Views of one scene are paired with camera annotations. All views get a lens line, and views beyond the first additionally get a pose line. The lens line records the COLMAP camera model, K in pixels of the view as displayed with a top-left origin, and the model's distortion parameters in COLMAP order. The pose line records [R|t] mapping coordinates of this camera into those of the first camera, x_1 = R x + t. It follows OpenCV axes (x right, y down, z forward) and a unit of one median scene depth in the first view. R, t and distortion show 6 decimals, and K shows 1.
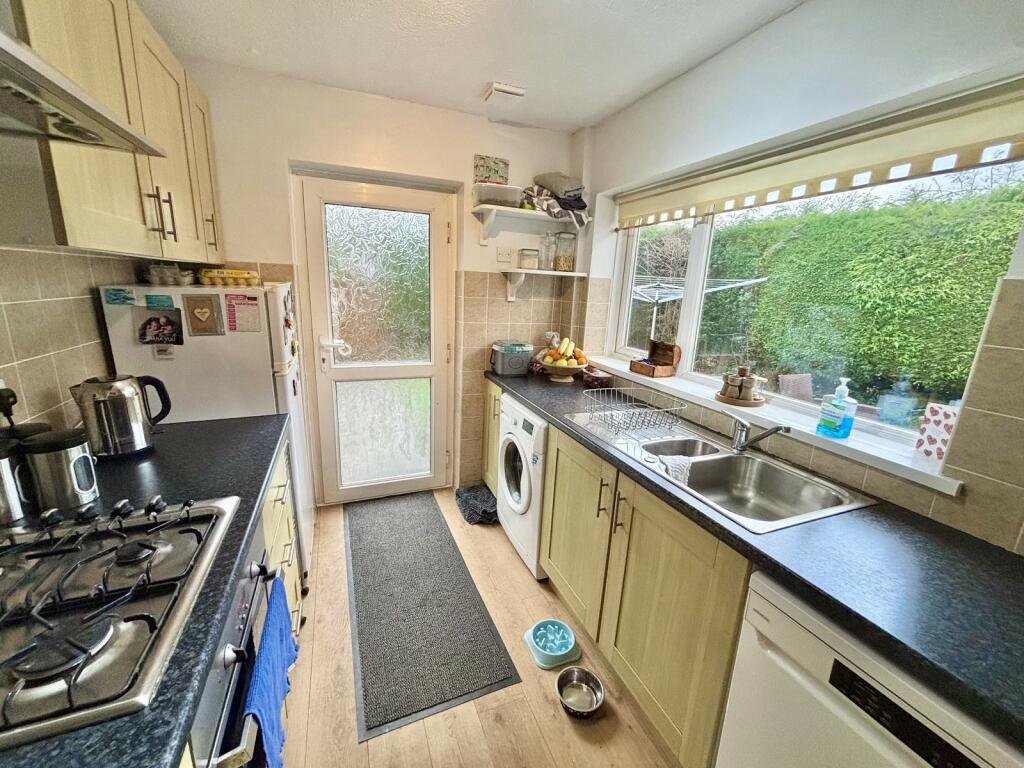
lens RADIAL K [[410.2, 0, 512.2], [0, 410.2, 382.7], [0, 0, 1]] dist [-0.000522, -0.000482]
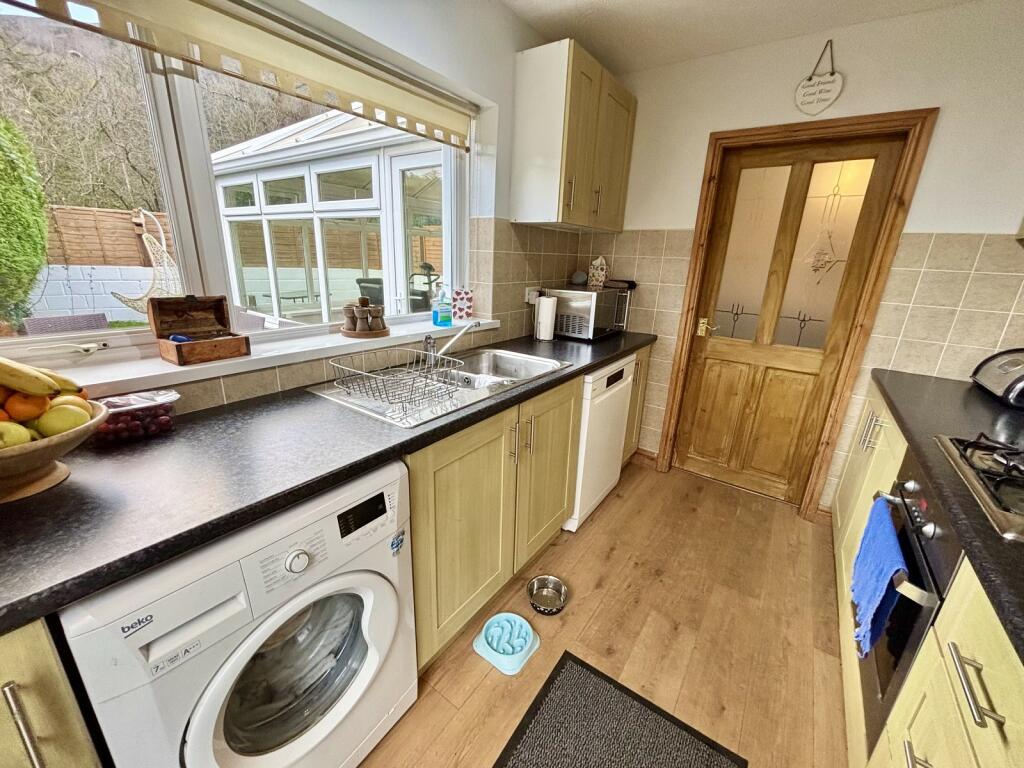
lens RADIAL K [[410.2, 0, 512.2], [0, 410.2, 382.7], [0, 0, 1]] dist [-0.000522, -0.000482]
pose [[-0.529525, -0.318270, 0.786325, -0.587037], [0.130799, 0.885230, 0.446385, -0.338095], [-0.838150, 0.339222, -0.427122, 1.647747]]
